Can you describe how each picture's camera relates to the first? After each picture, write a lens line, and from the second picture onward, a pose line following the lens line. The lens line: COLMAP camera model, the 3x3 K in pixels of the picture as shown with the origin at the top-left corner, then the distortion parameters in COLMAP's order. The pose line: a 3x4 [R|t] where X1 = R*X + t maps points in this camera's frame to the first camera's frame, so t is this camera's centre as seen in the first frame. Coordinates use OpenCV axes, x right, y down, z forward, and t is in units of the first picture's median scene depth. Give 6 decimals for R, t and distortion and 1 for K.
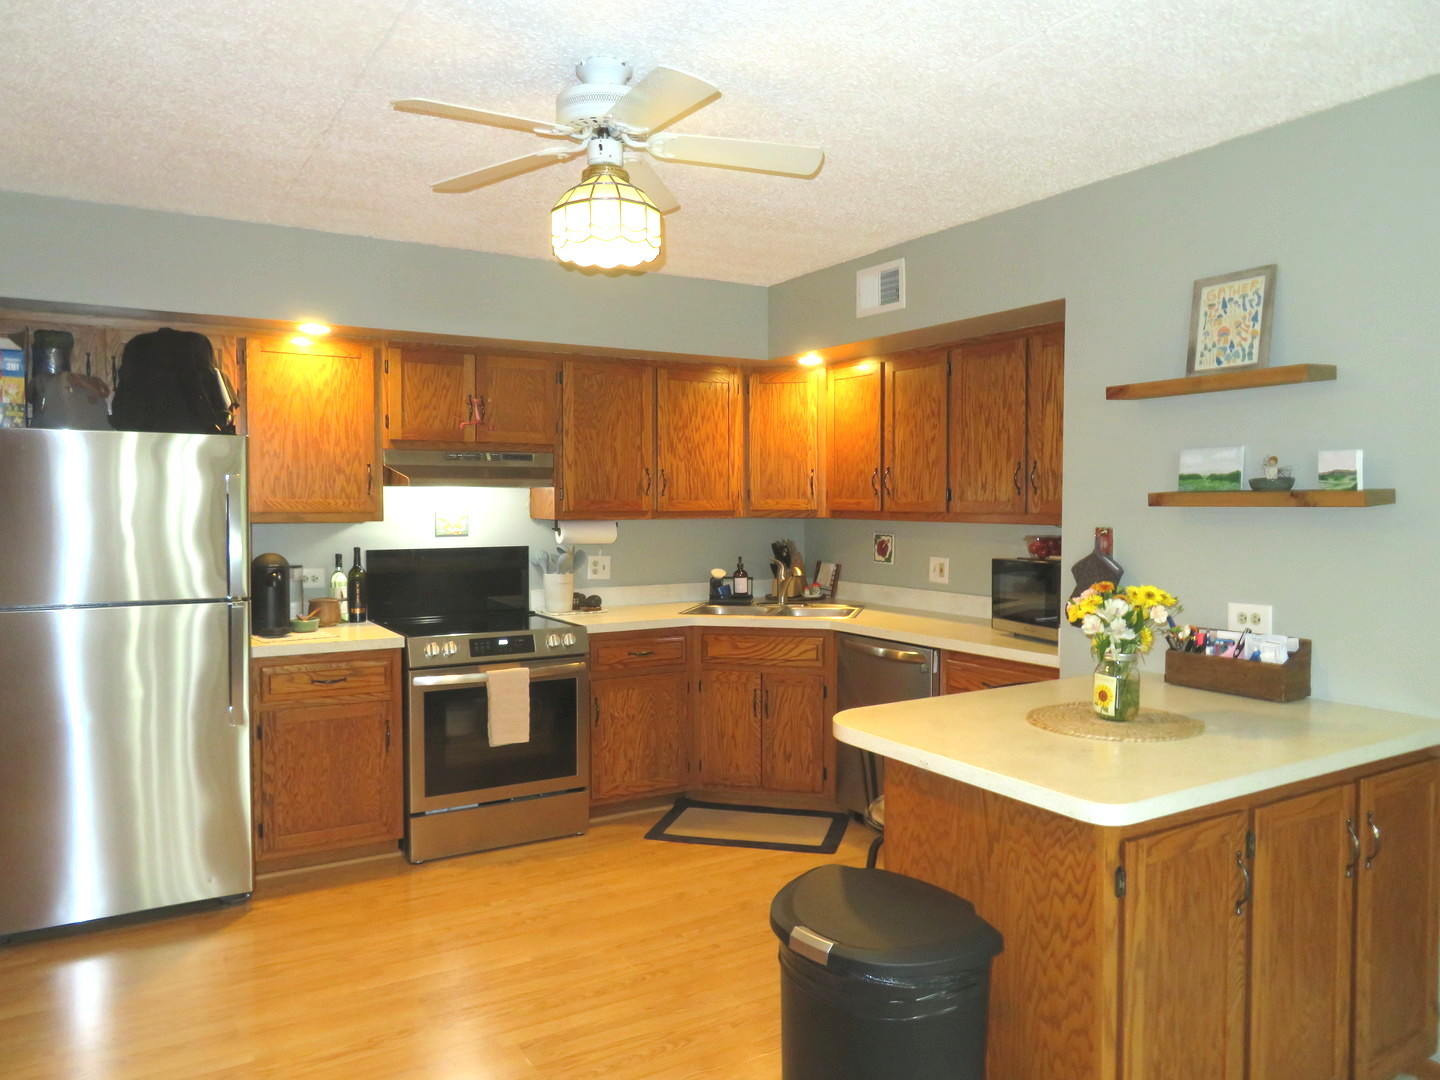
lens RADIAL K [[1029.4, 0, 722.2], [0, 1029.4, 544.5], [0, 0, 1]] dist [-0.006802, -0.000984]
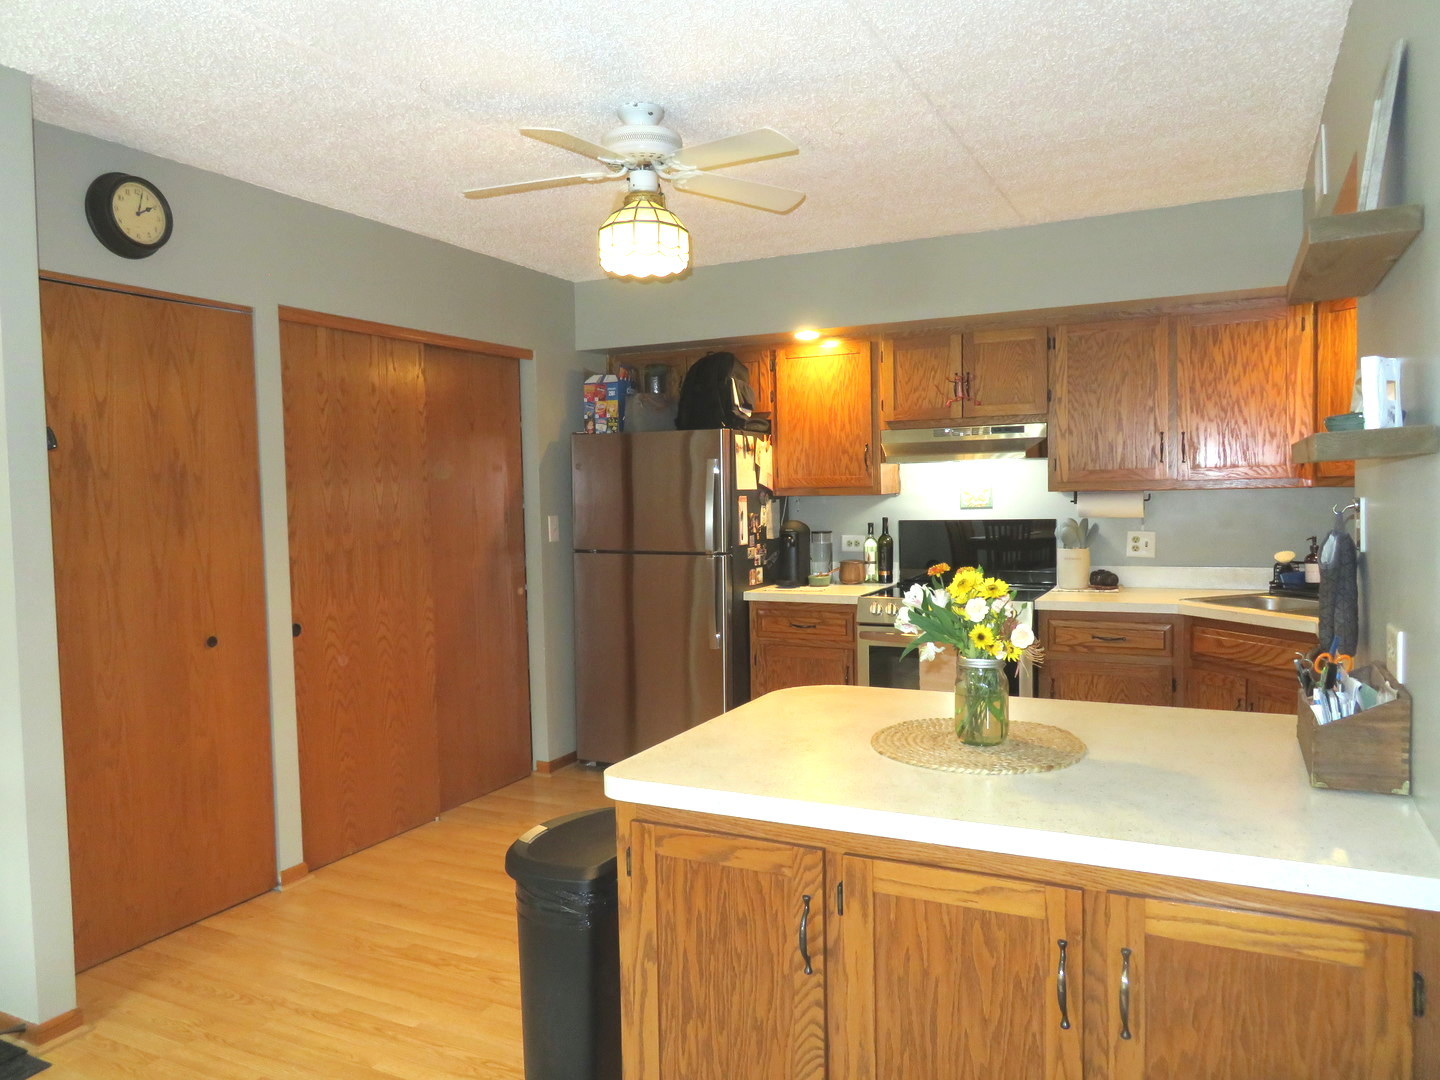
lens RADIAL K [[1029.4, 0, 722.2], [0, 1029.4, 544.5], [0, 0, 1]] dist [-0.006802, -0.000984]
pose [[0.540366, 0.033717, -0.840754, 0.530400], [-0.016277, 0.999429, 0.029619, 0.001917], [0.841273, -0.002320, 0.540606, 0.239811]]
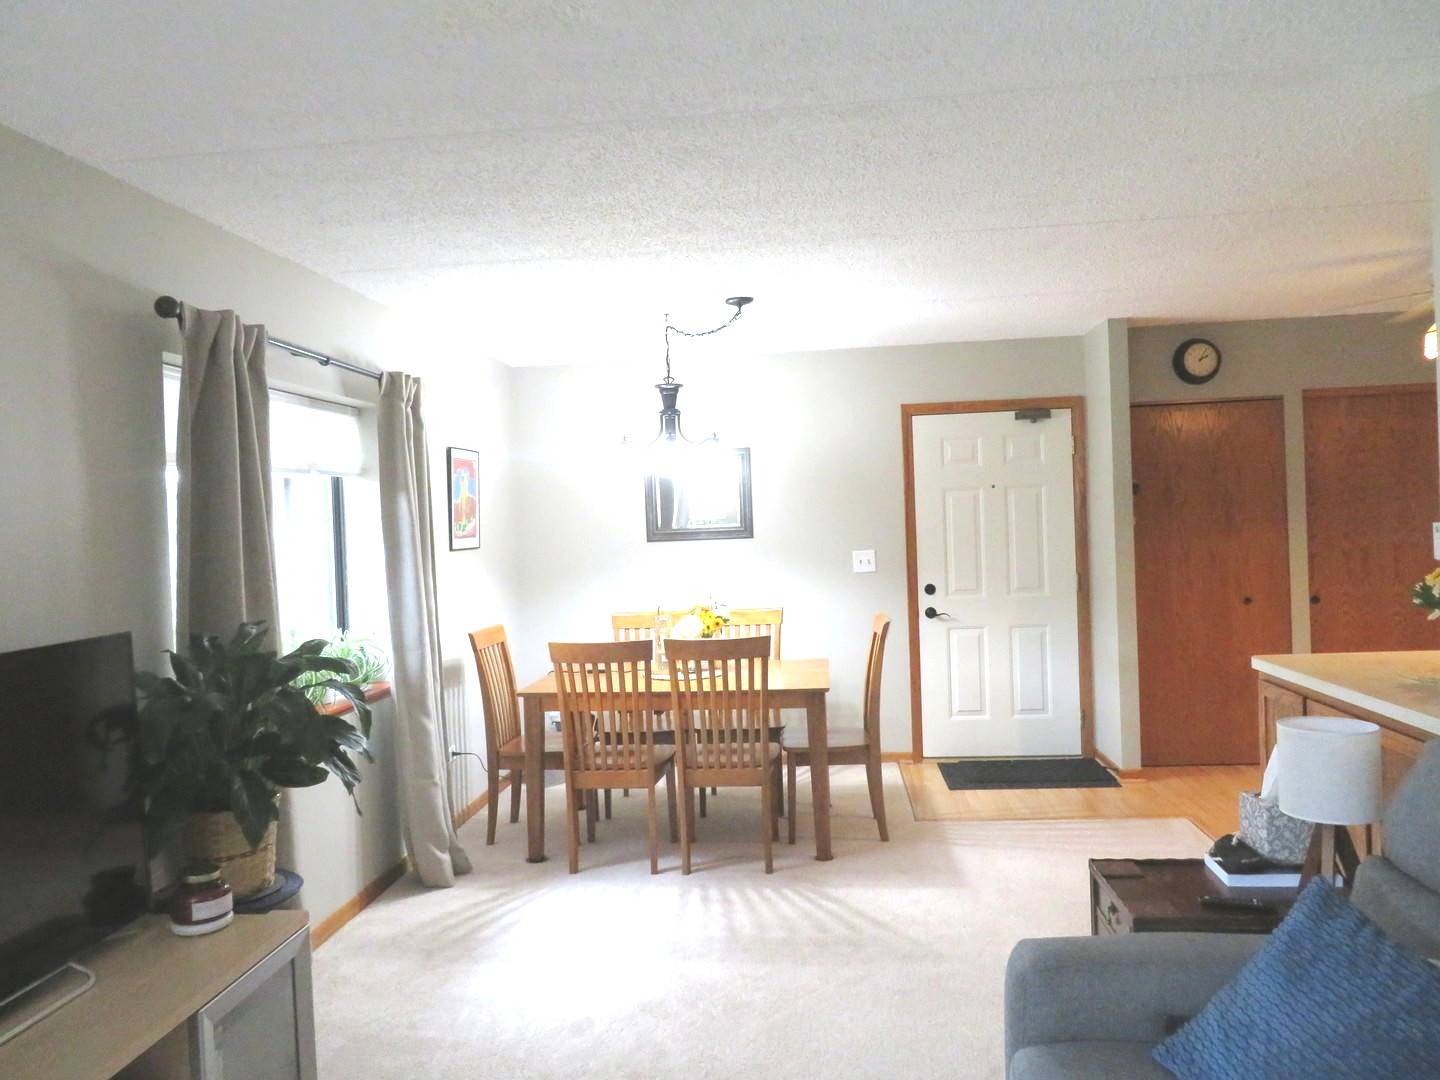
lens RADIAL K [[1029.4, 0, 722.2], [0, 1029.4, 544.5], [0, 0, 1]] dist [-0.006802, -0.000984]
pose [[-0.600432, 0.036815, -0.798828, 1.133182], [0.005311, 0.999101, 0.042053, -0.025349], [0.799658, 0.021007, -0.600088, 0.598480]]
